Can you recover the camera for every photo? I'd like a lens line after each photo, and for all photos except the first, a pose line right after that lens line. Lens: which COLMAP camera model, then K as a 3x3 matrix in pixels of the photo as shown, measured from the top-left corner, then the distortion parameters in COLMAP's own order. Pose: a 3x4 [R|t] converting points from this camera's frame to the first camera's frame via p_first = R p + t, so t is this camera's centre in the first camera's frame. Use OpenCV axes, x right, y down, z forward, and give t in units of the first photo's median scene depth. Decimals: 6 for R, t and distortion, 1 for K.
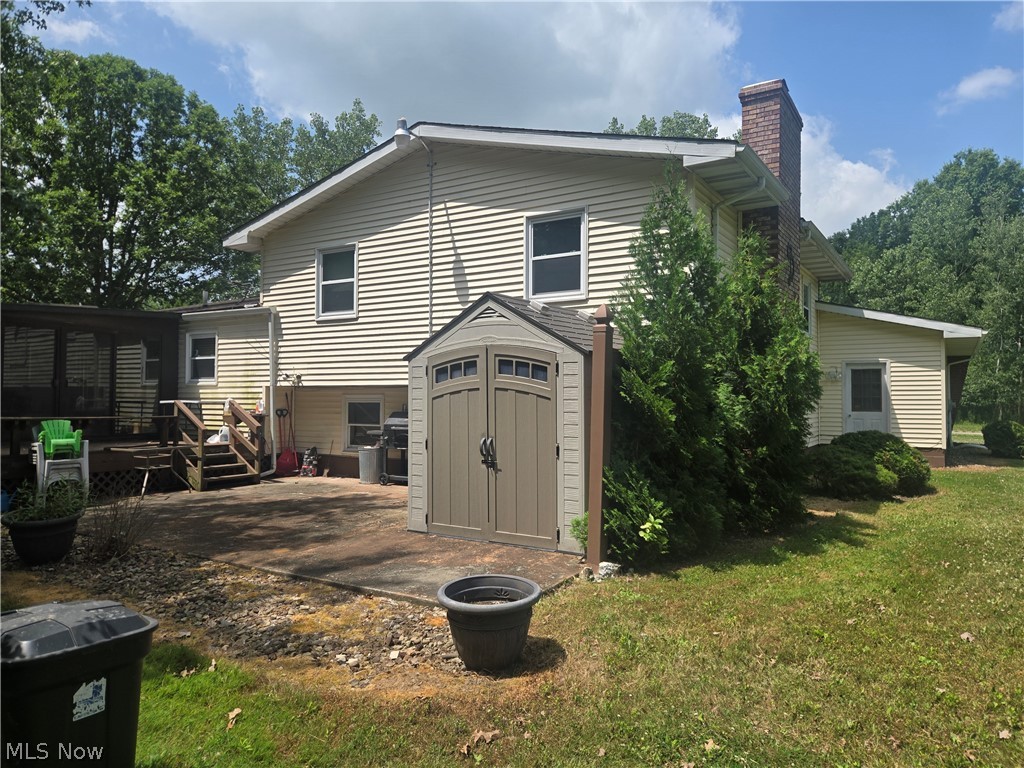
lens RADIAL K [[690.9, 0, 512.0], [0, 690.9, 384.0], [0, 0, 1]] dist [0.060956, -0.057024]
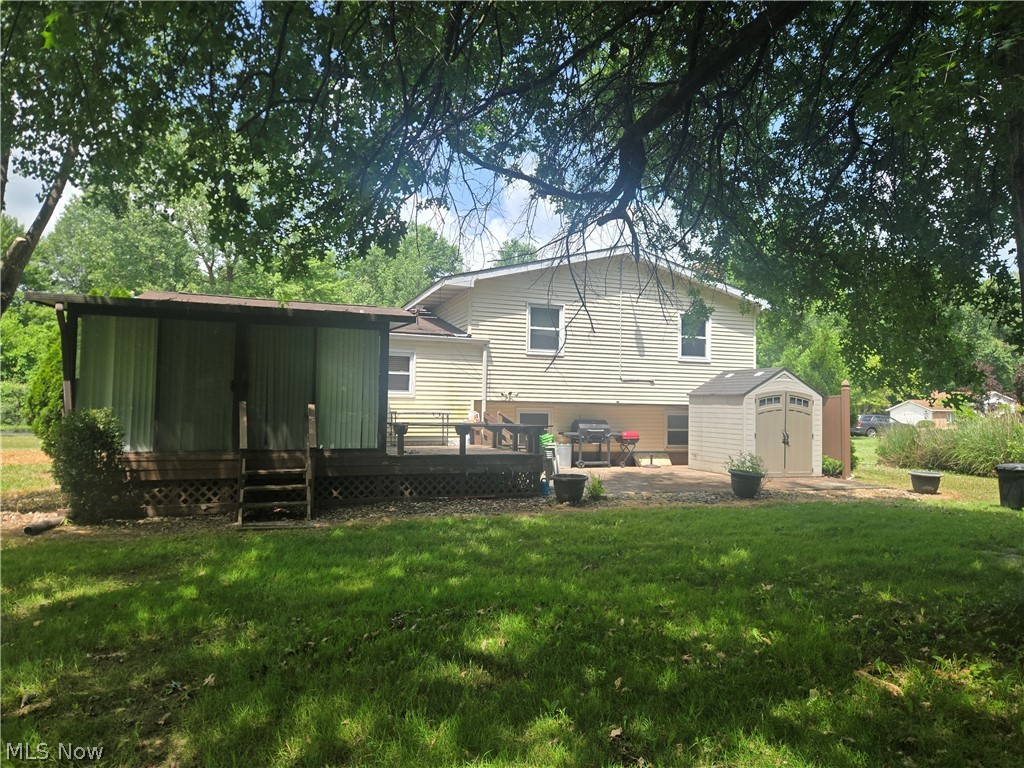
lens RADIAL K [[690.9, 0, 512.0], [0, 690.9, 384.0], [0, 0, 1]] dist [0.060956, -0.057024]
pose [[0.610433, 0.035368, 0.791278, -1.310029], [-0.030024, 0.999318, -0.021504, -0.001122], [-0.791499, -0.010631, 0.611078, 0.173457]]
